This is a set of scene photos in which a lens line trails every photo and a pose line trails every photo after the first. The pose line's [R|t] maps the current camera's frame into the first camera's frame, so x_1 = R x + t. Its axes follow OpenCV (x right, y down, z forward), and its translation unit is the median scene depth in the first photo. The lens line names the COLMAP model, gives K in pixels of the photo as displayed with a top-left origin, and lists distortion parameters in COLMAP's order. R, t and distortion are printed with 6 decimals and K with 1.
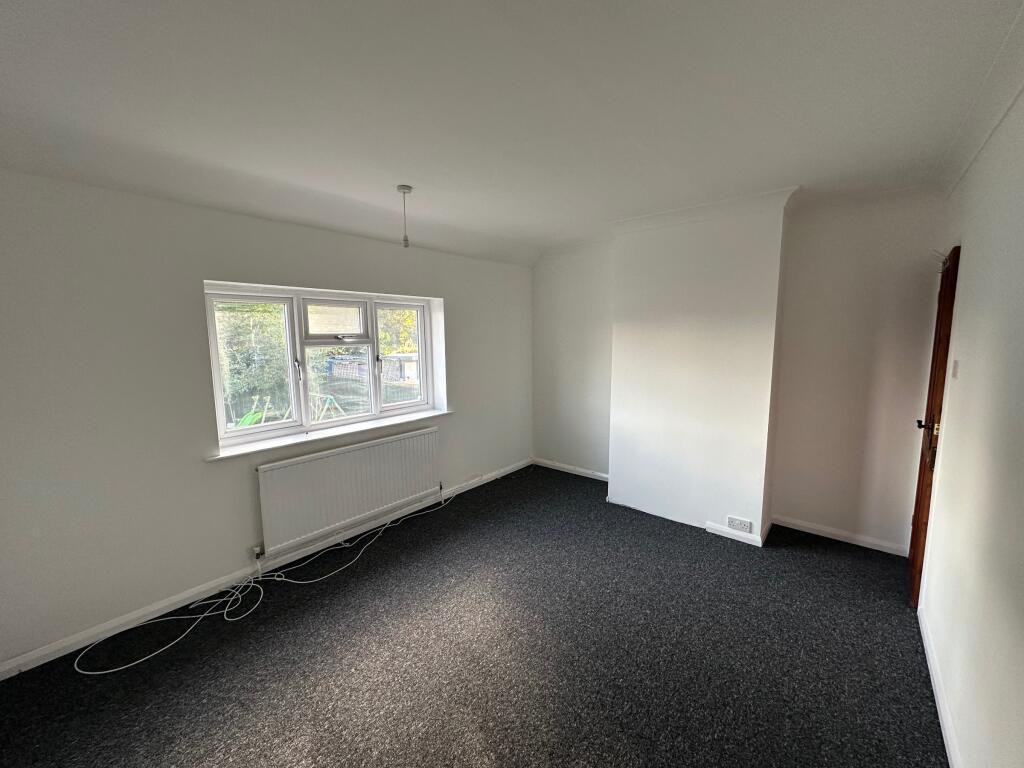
lens RADIAL K [[420.9, 0, 512.0], [0, 420.9, 384.0], [0, 0, 1]] dist [-0.000803, 0.000038]
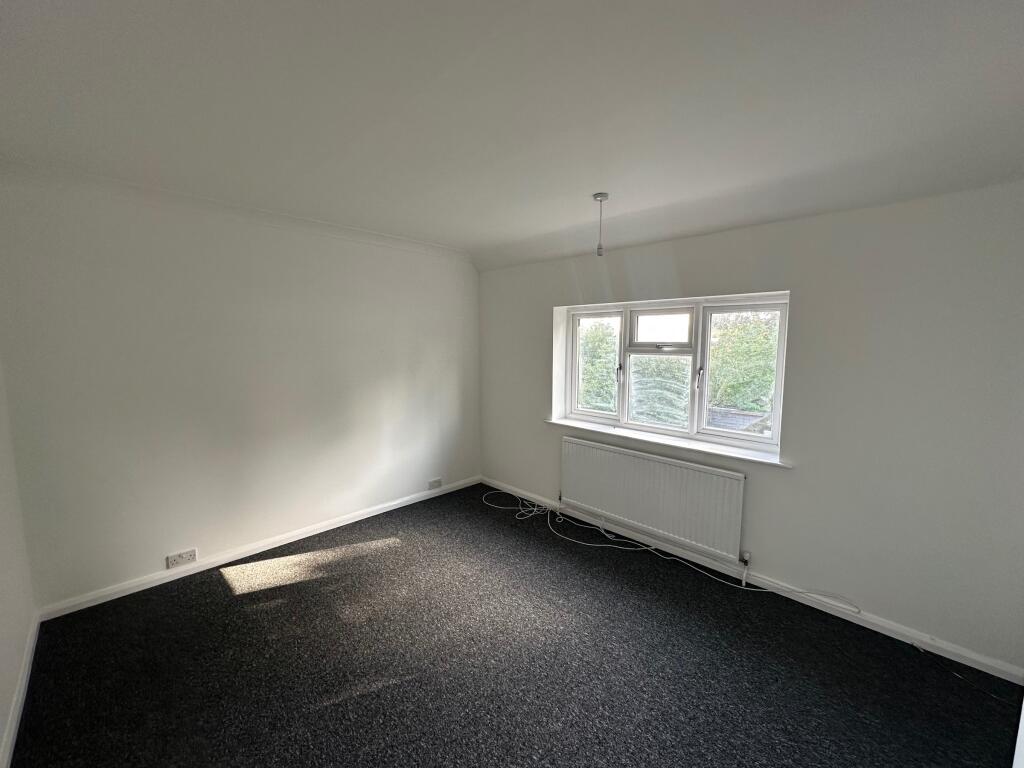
lens RADIAL K [[420.9, 0, 512.0], [0, 420.9, 384.0], [0, 0, 1]] dist [-0.000803, 0.000038]
pose [[-0.109584, 0.115711, -0.987219, 0.644959], [-0.118140, 0.984644, 0.128524, -0.111324], [0.986932, 0.130714, -0.094231, 0.777201]]
